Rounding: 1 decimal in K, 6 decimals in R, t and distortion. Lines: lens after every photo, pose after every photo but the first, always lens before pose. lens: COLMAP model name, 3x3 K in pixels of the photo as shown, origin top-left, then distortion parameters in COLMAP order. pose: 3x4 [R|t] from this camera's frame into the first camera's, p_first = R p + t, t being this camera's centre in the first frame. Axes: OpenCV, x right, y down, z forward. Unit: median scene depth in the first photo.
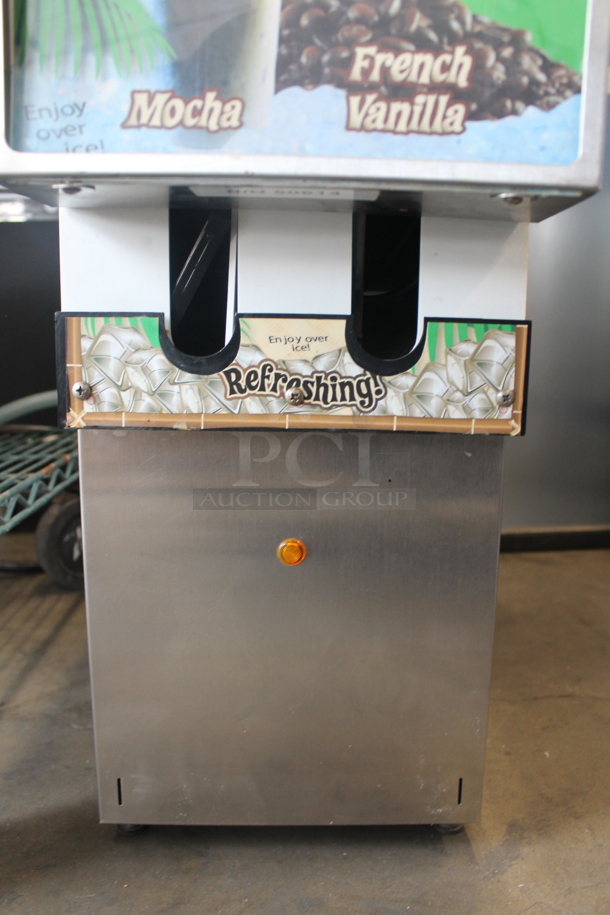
lens RADIAL K [[780.6, 0, 305.0], [0, 780.6, 457.5], [0, 0, 1]] dist [-0.176453, 0.154820]
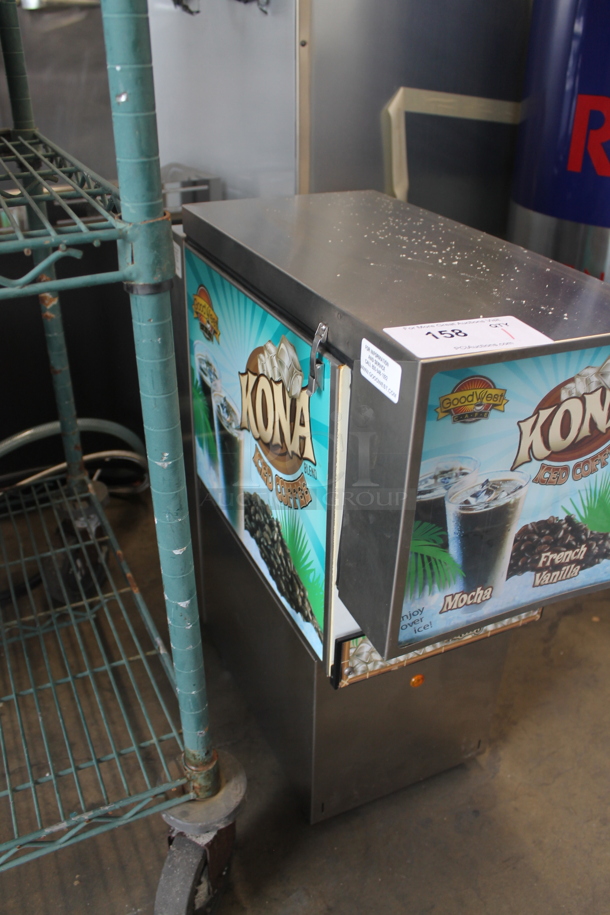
lens RADIAL K [[780.6, 0, 305.0], [0, 780.6, 457.5], [0, 0, 1]] dist [-0.176453, 0.154820]
pose [[0.915673, -0.196854, 0.350417, -1.199516], [0.062563, 0.931029, 0.359541, -1.576163], [-0.397025, -0.307299, 0.864834, -0.468428]]
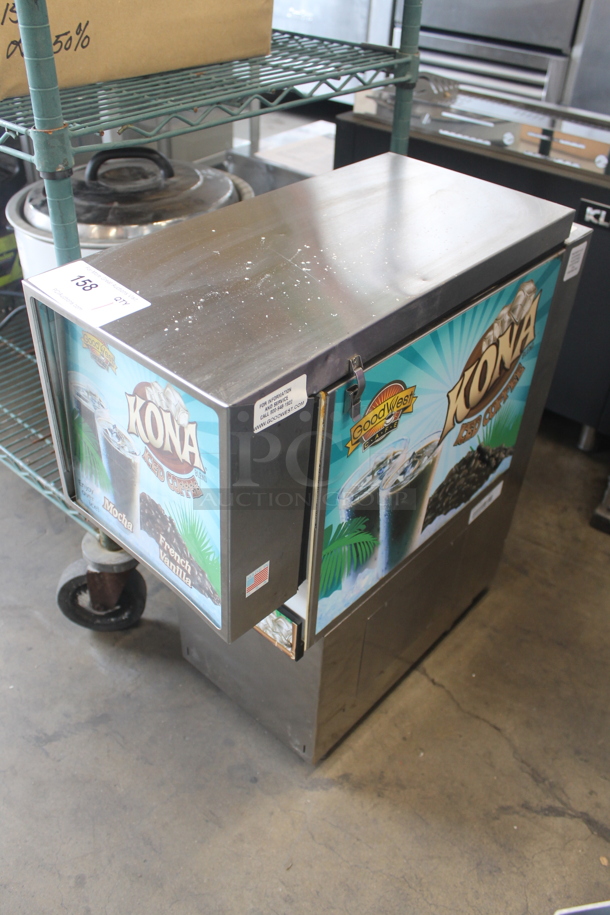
lens RADIAL K [[780.6, 0, 305.0], [0, 780.6, 457.5], [0, 0, 1]] dist [-0.176453, 0.154820]
pose [[0.726076, 0.447362, -0.522189, 1.438693], [-0.148129, 0.843353, 0.516540, -1.940934], [0.671470, -0.297696, 0.678605, -0.183031]]
